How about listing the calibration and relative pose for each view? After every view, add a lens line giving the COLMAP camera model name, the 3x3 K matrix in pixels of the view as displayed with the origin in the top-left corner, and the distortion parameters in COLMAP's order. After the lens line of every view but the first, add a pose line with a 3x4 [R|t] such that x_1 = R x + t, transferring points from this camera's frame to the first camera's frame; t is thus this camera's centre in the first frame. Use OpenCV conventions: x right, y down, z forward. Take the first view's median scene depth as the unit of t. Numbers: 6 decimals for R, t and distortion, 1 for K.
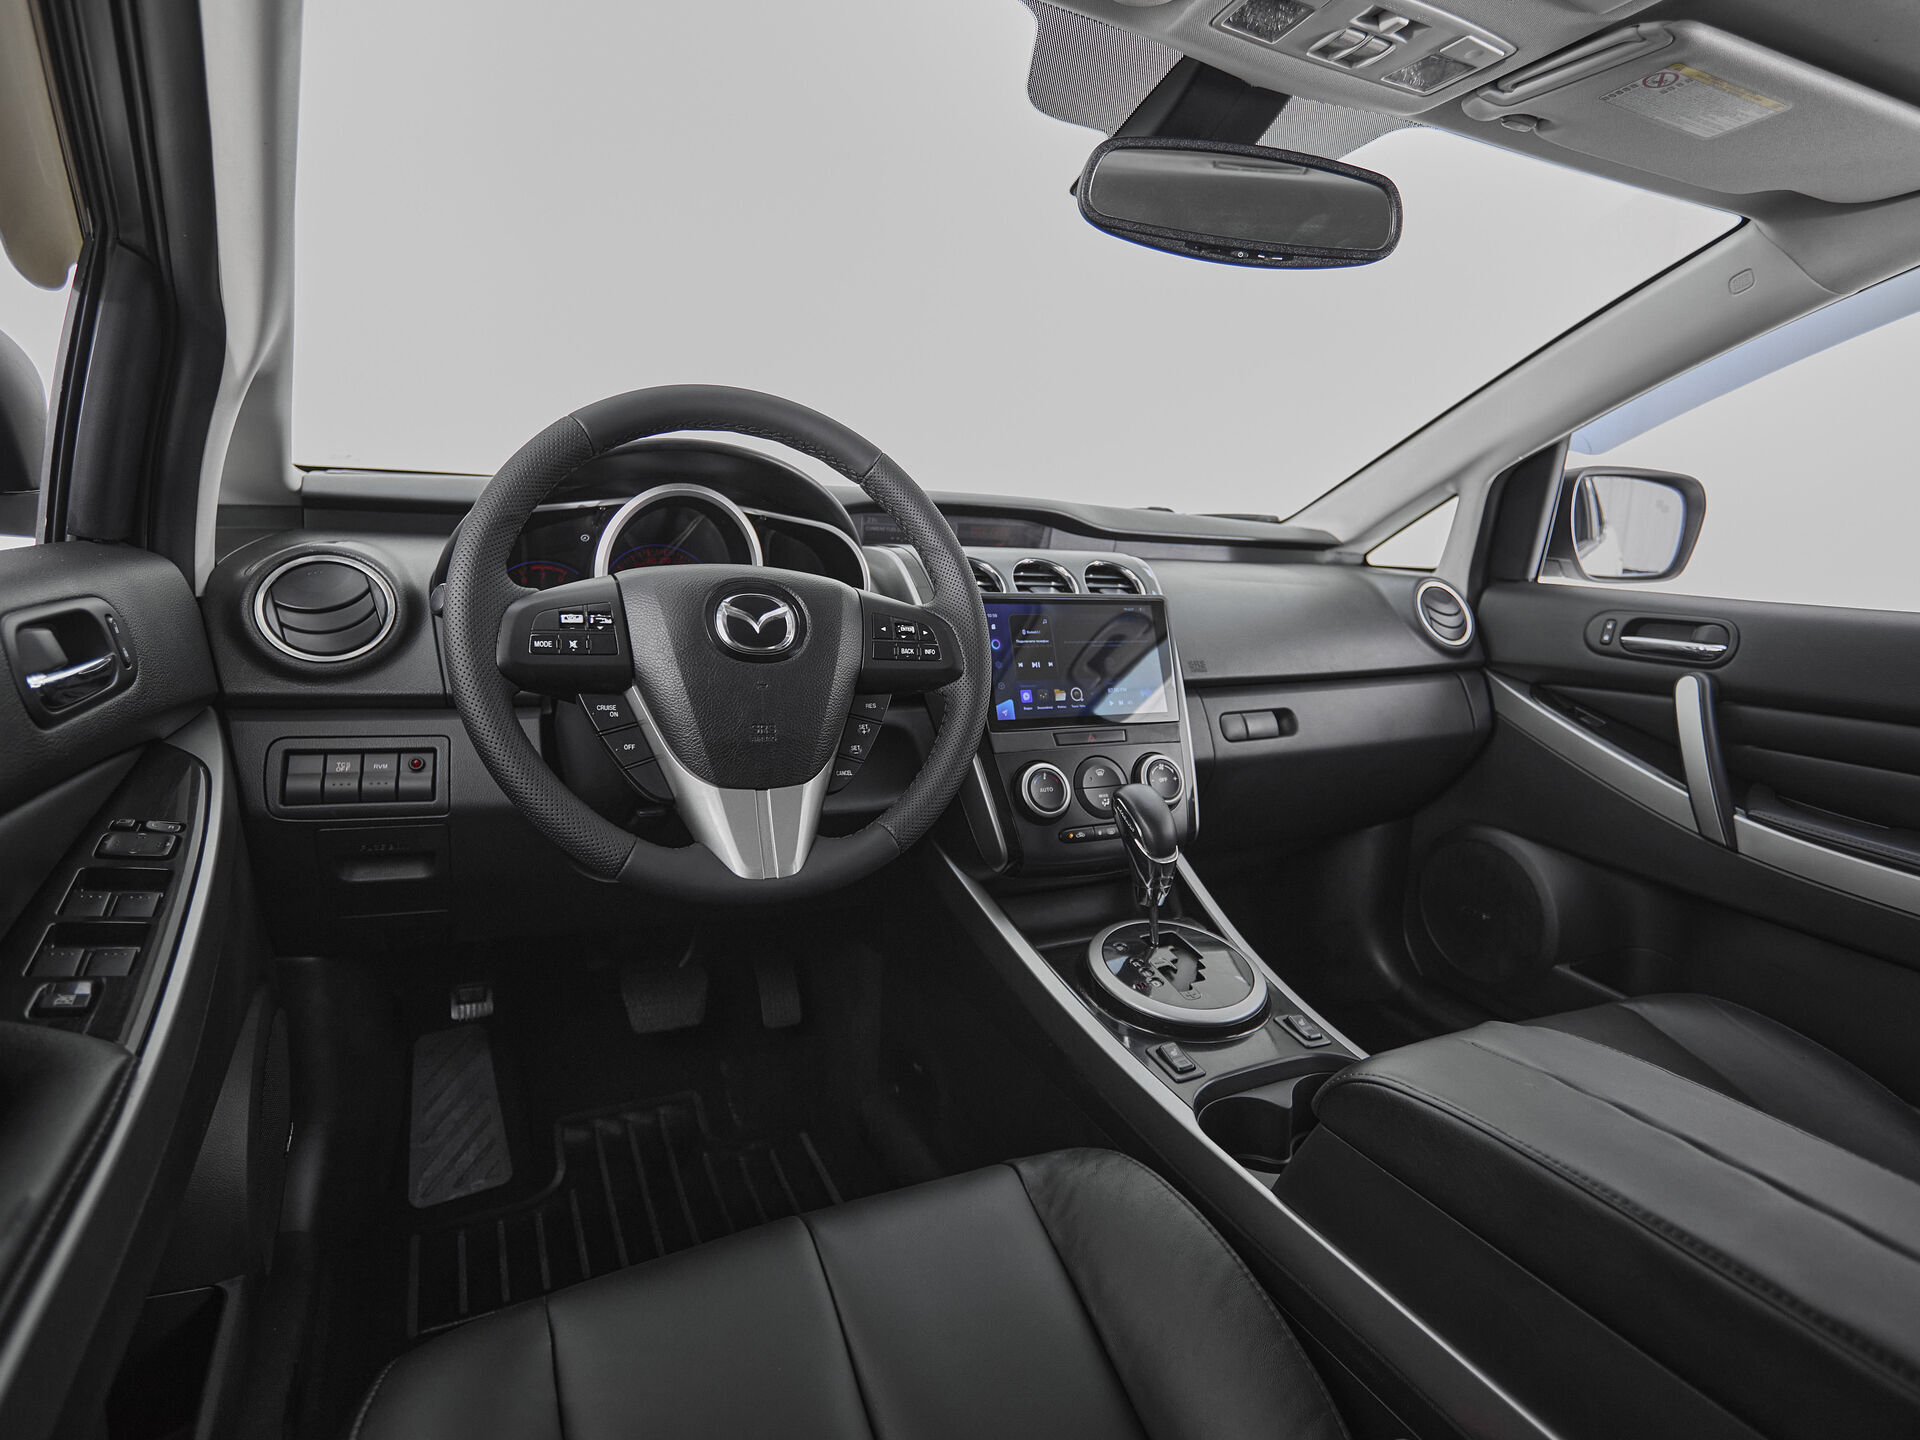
lens RADIAL K [[1024.5, 0, 940.5], [0, 1024.5, 726.6], [0, 0, 1]] dist [-0.000252, -0.000816]
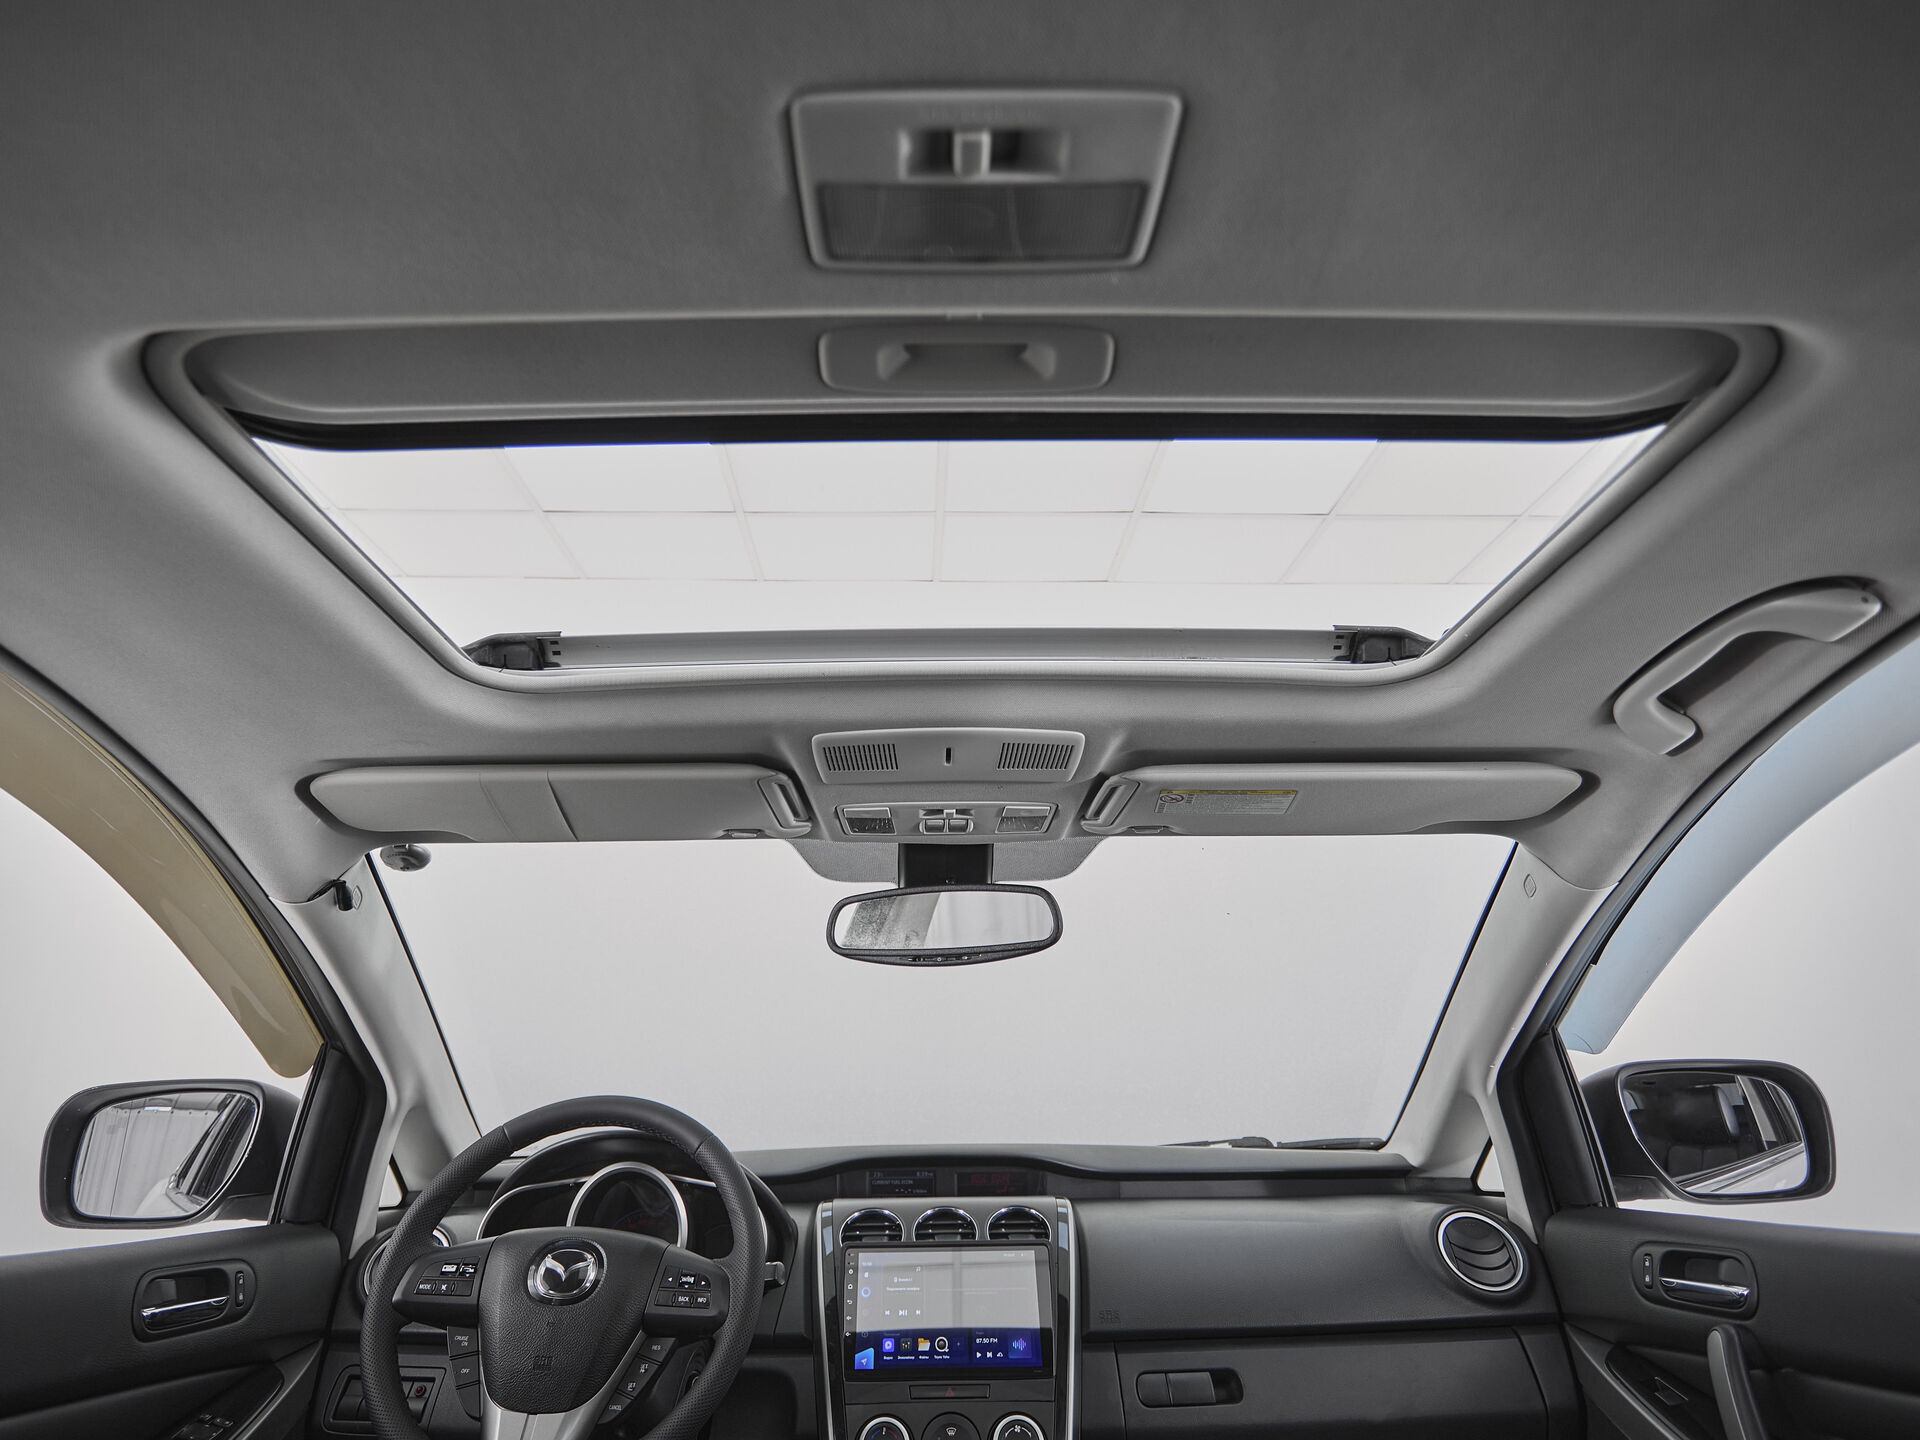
lens RADIAL K [[1053.9, 0, 934.6], [0, 1053.9, 708.2], [0, 0, 1]] dist [-0.002315, -0.002630]
pose [[0.896354, -0.220591, -0.384564, 0.825987], [-0.033539, 0.831200, -0.554961, 0.032294], [0.442069, 0.510340, 0.737651, -0.195039]]
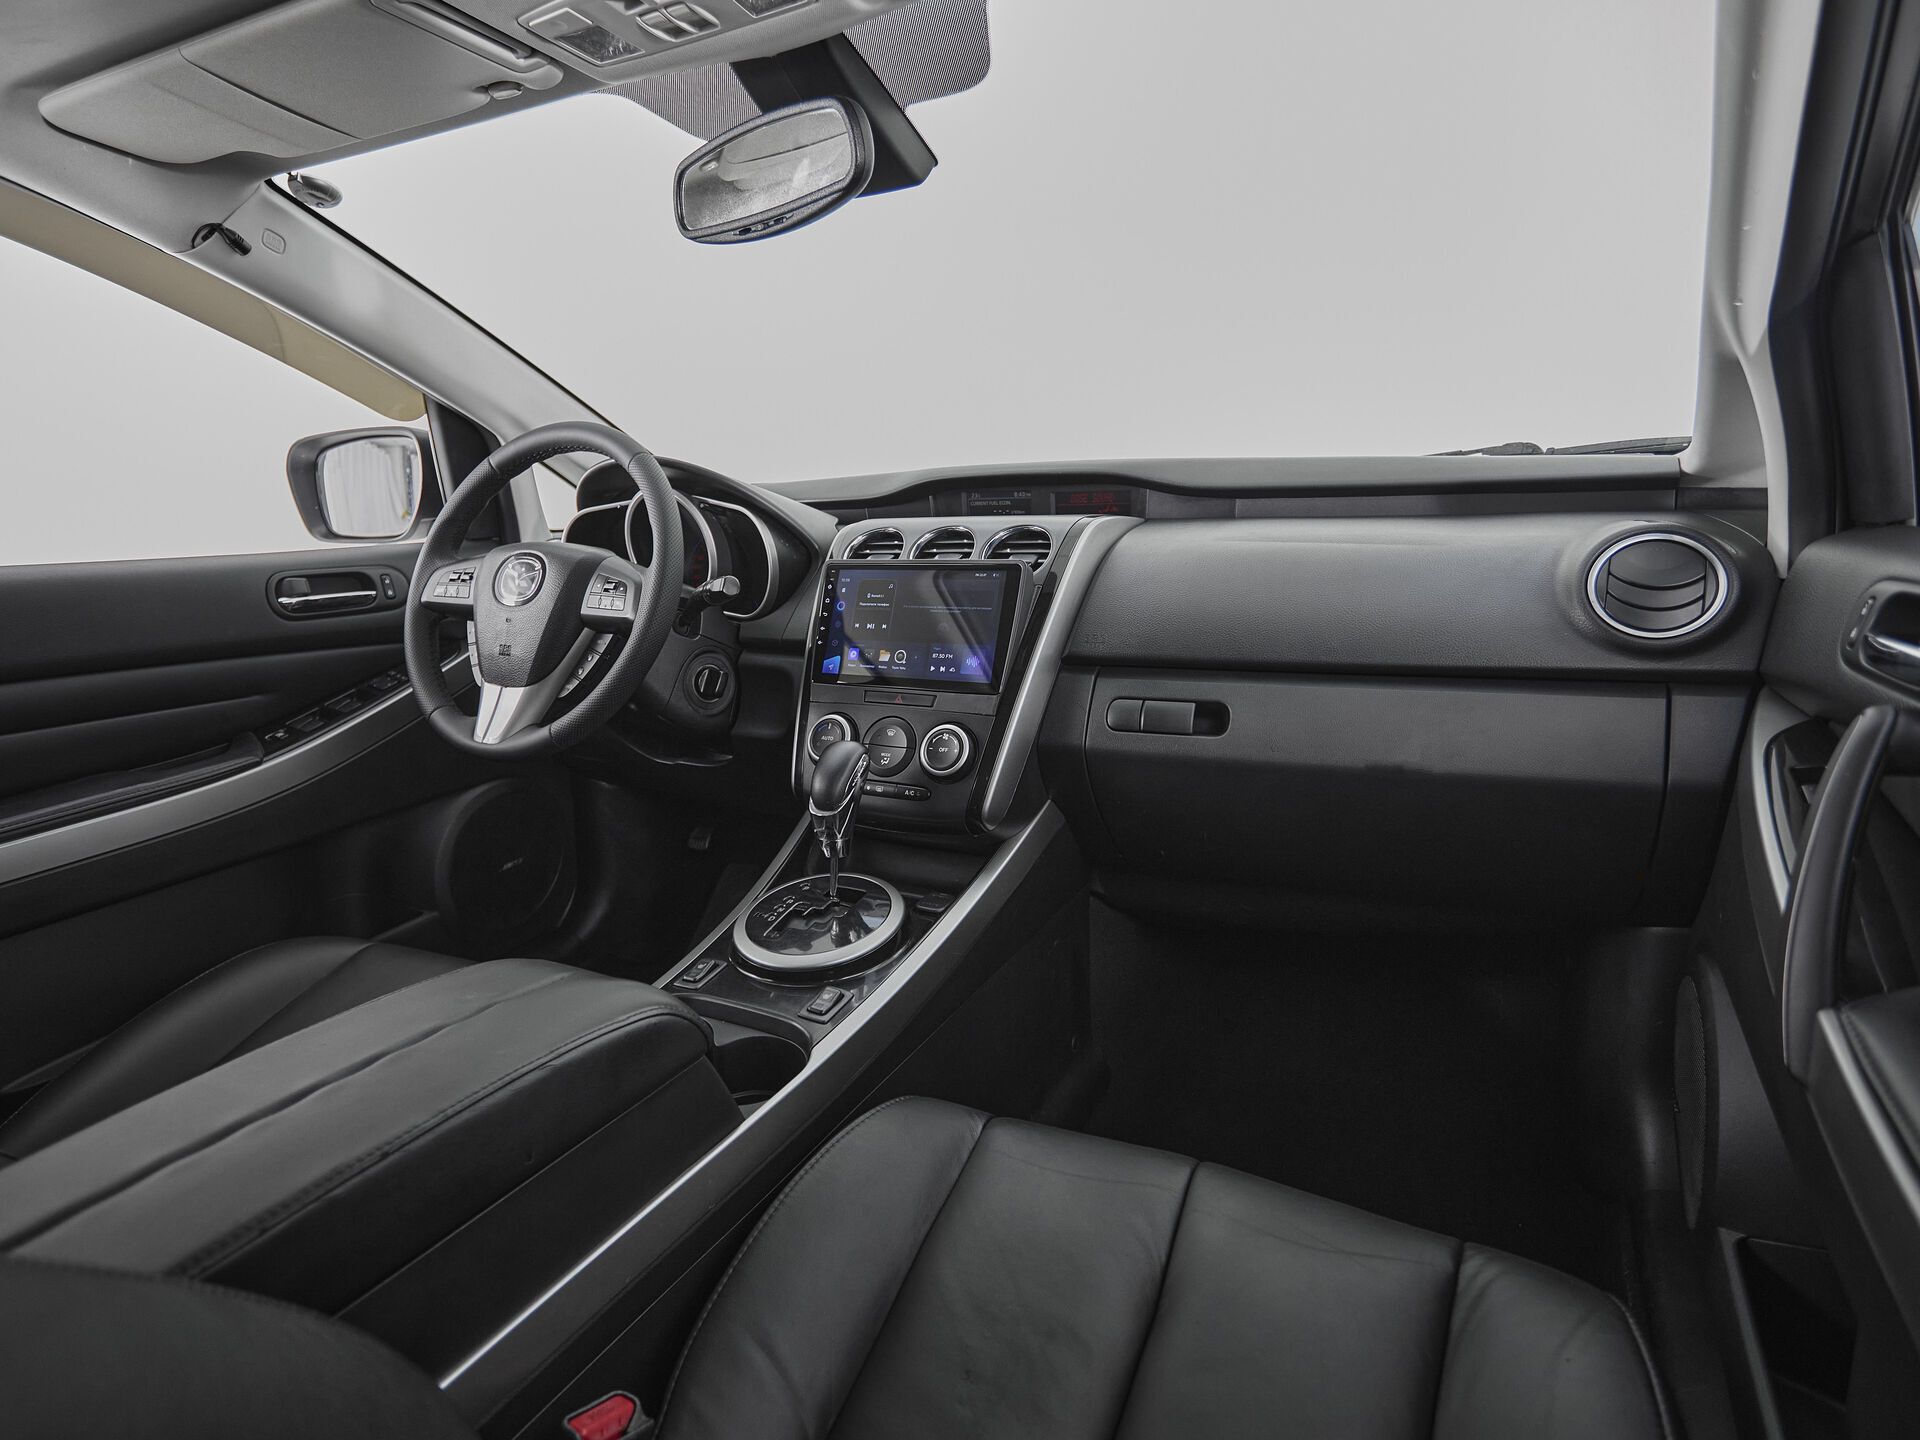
lens RADIAL K [[1053.9, 0, 934.6], [0, 1053.9, 708.2], [0, 0, 1]] dist [-0.002315, -0.002630]
pose [[0.581084, 0.100657, -0.807595, 1.200559], [-0.101761, 0.993521, 0.050611, -0.043605], [0.807456, 0.052772, 0.587562, 0.475476]]
